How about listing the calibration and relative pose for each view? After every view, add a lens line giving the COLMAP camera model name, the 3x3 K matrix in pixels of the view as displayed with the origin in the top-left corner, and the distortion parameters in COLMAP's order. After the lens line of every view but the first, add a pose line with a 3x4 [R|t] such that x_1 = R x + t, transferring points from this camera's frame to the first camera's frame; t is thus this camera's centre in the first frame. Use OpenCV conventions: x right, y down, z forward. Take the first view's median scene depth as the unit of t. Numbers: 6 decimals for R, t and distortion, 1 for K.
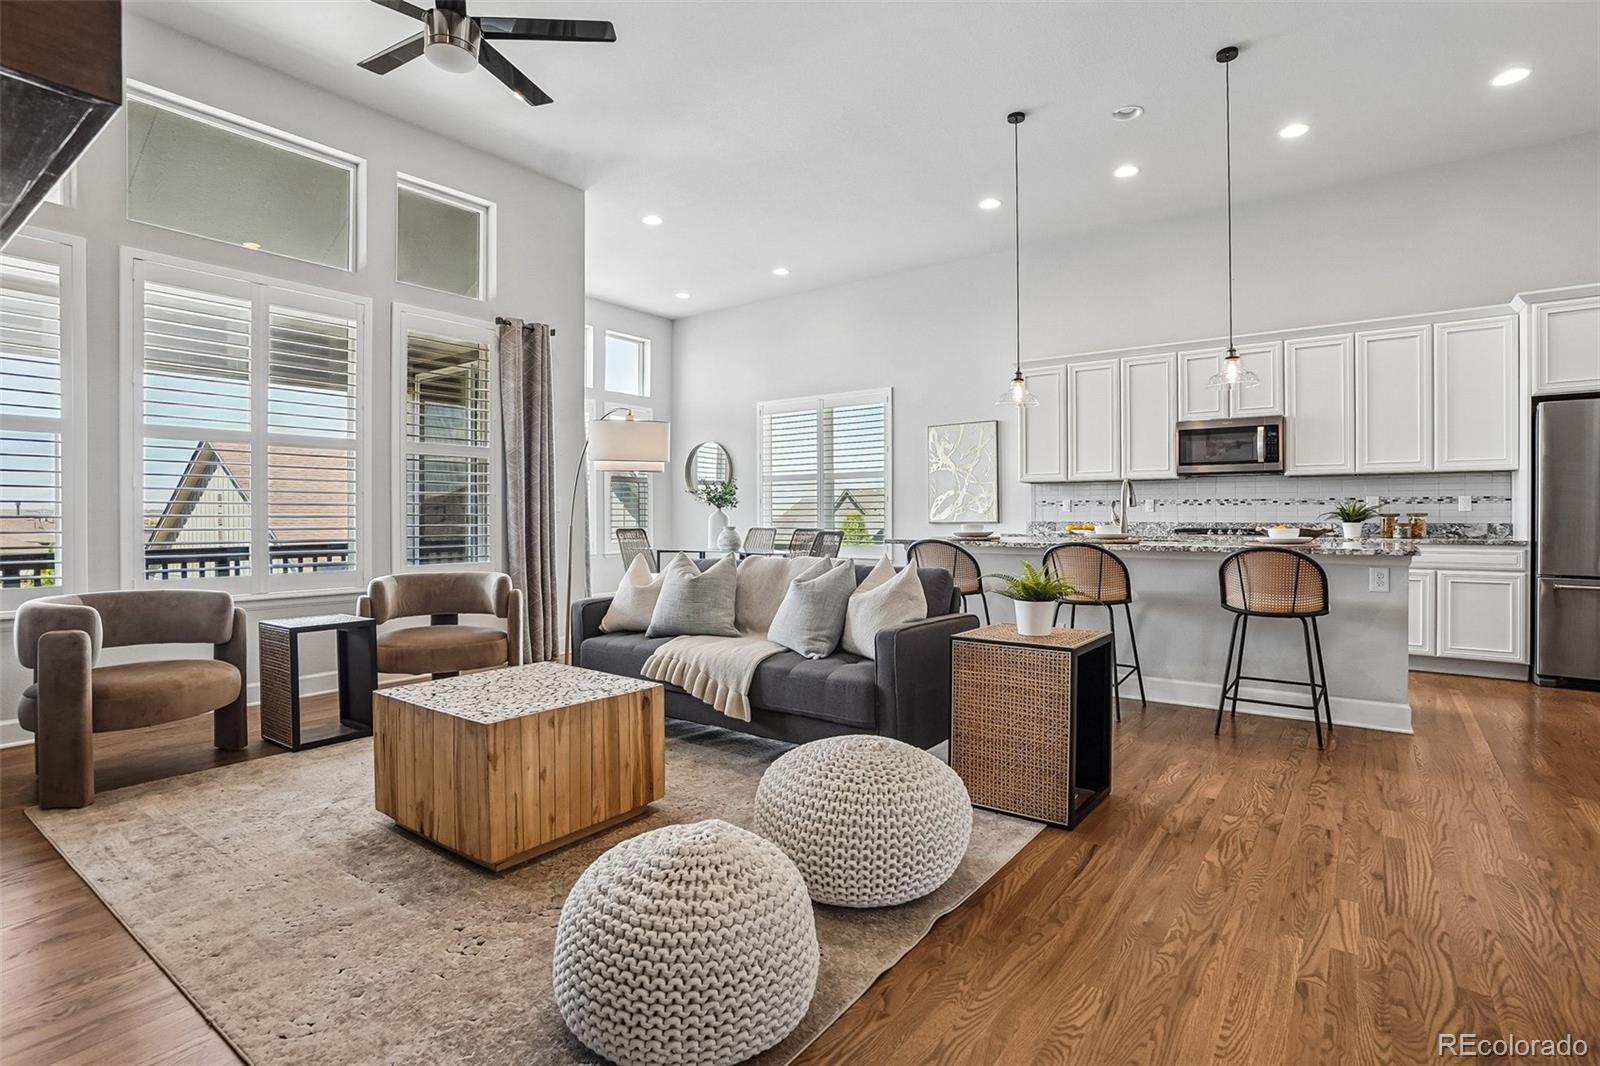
lens RADIAL K [[785.7, 0, 800.4], [0, 785.7, 516.6], [0, 0, 1]] dist [-0.044435, 0.015813]
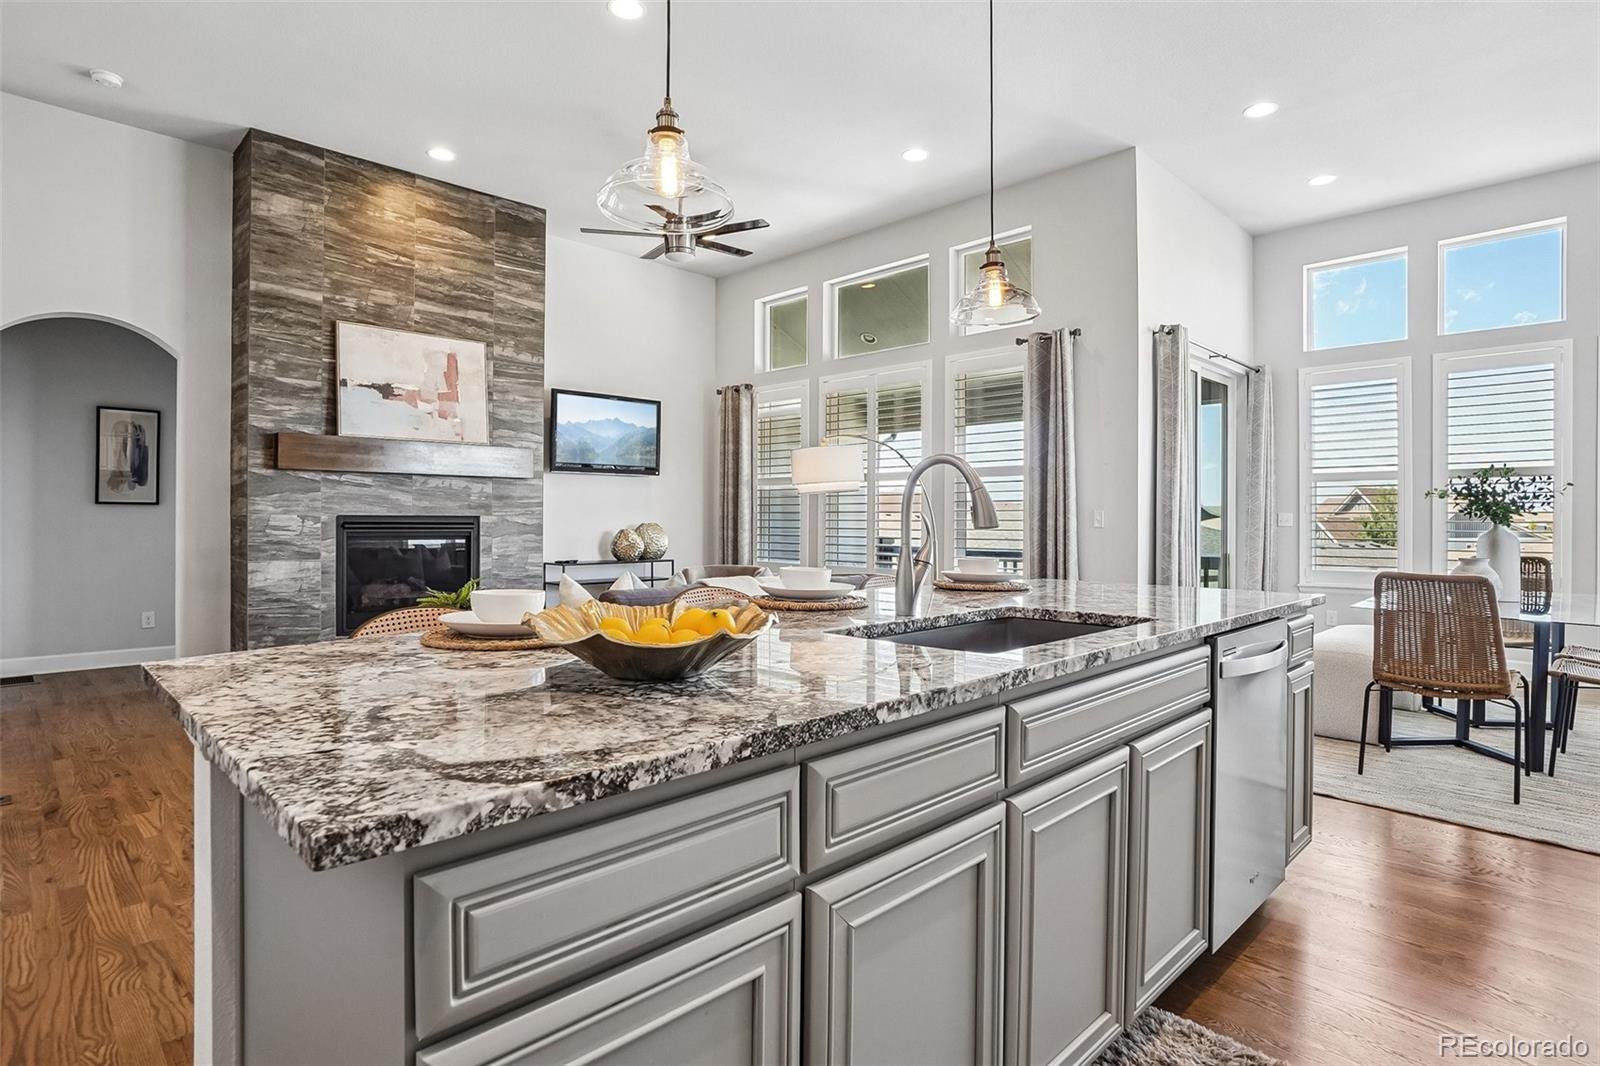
lens RADIAL K [[835.7, 0, 810.5], [0, 835.7, 519.1], [0, 0, 1]] dist [-0.042522, 0.021446]
pose [[-0.148455, 0.000204, -0.988919, 0.726495], [-0.004582, 0.999989, 0.000894, -0.015848], [0.988909, 0.004664, -0.148453, 0.871848]]
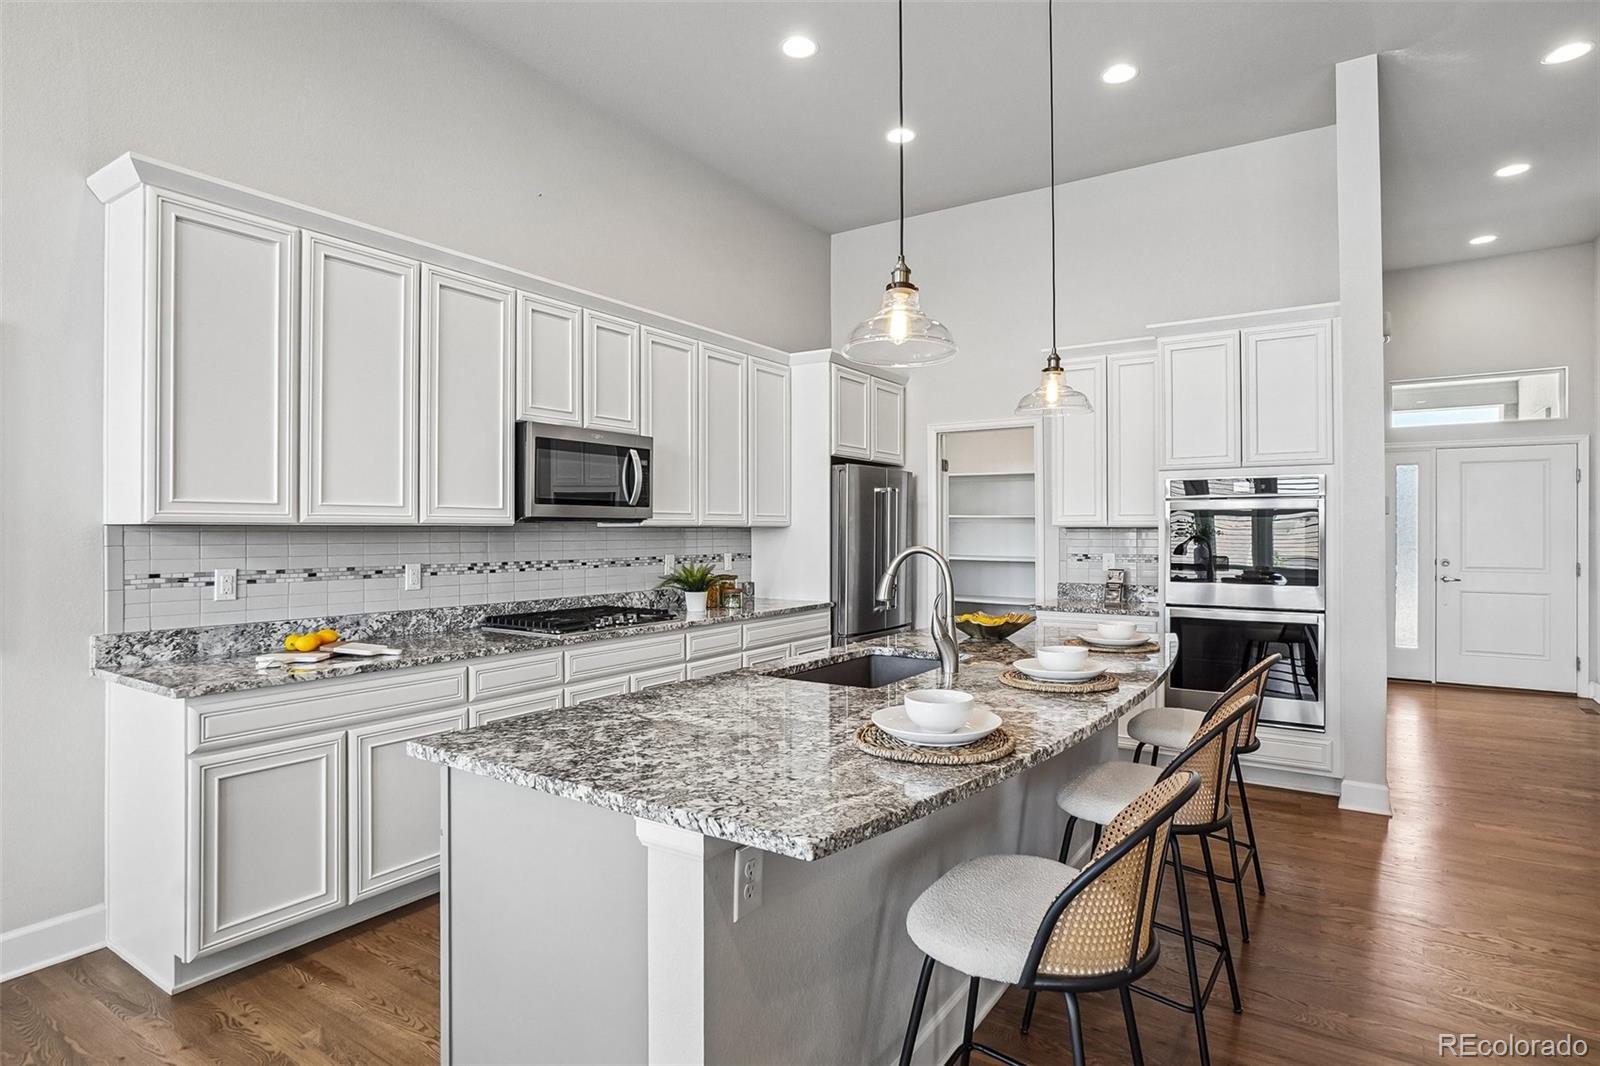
lens RADIAL K [[835.7, 0, 802.6], [0, 835.7, 525.4], [0, 0, 1]] dist [-0.042522, 0.021446]
pose [[-0.045157, 0.007902, 0.998949, -0.107170], [0.000537, 0.999969, -0.007885, -0.052101], [-0.998980, 0.000181, -0.045160, 0.957906]]
